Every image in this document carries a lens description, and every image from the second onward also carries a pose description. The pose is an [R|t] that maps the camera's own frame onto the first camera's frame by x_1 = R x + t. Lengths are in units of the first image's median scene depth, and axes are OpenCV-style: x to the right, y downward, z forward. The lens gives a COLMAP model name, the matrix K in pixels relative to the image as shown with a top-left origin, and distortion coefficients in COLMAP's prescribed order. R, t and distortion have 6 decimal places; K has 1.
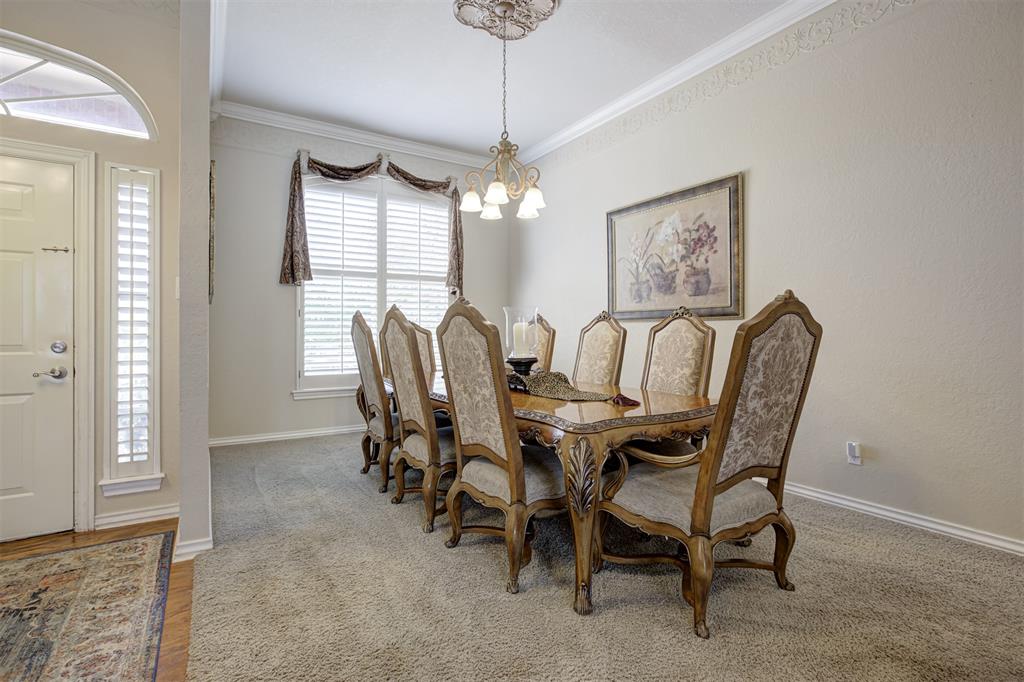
lens RADIAL K [[483.1, 0, 507.7], [0, 483.1, 335.6], [0, 0, 1]] dist [-0.009452, 0.005914]
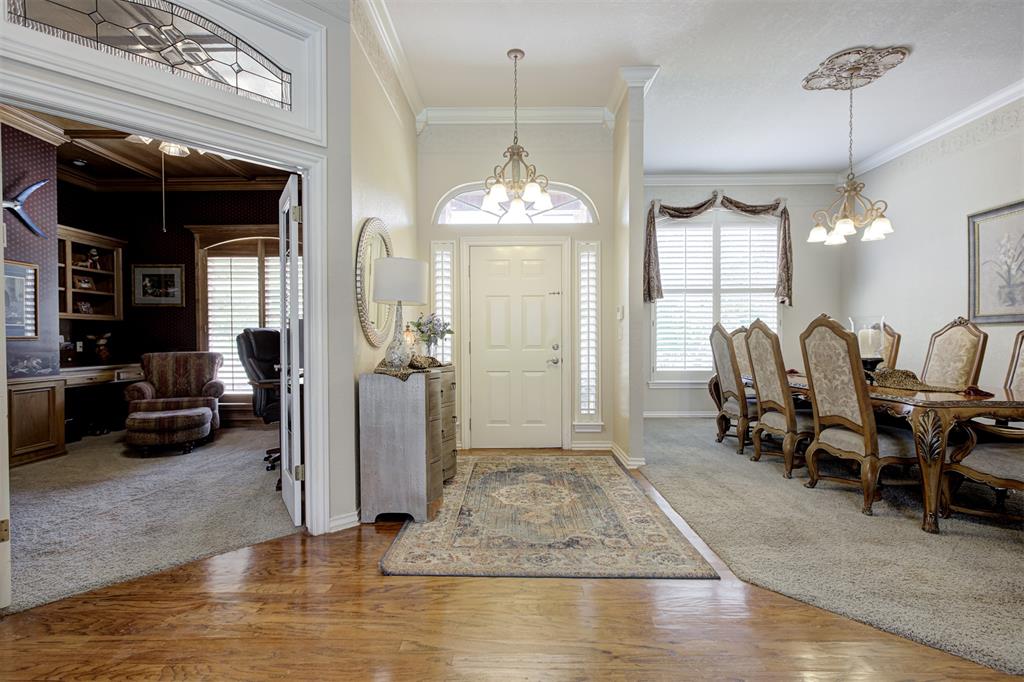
lens RADIAL K [[482.6, 0, 509.0], [0, 482.6, 346.9], [0, 0, 1]] dist [-0.004331, 0.004772]
pose [[0.841302, 0.005896, -0.540534, -0.082093], [0.000915, 0.999924, 0.012332, 0.002042], [0.540565, -0.010869, 0.841232, -0.573511]]
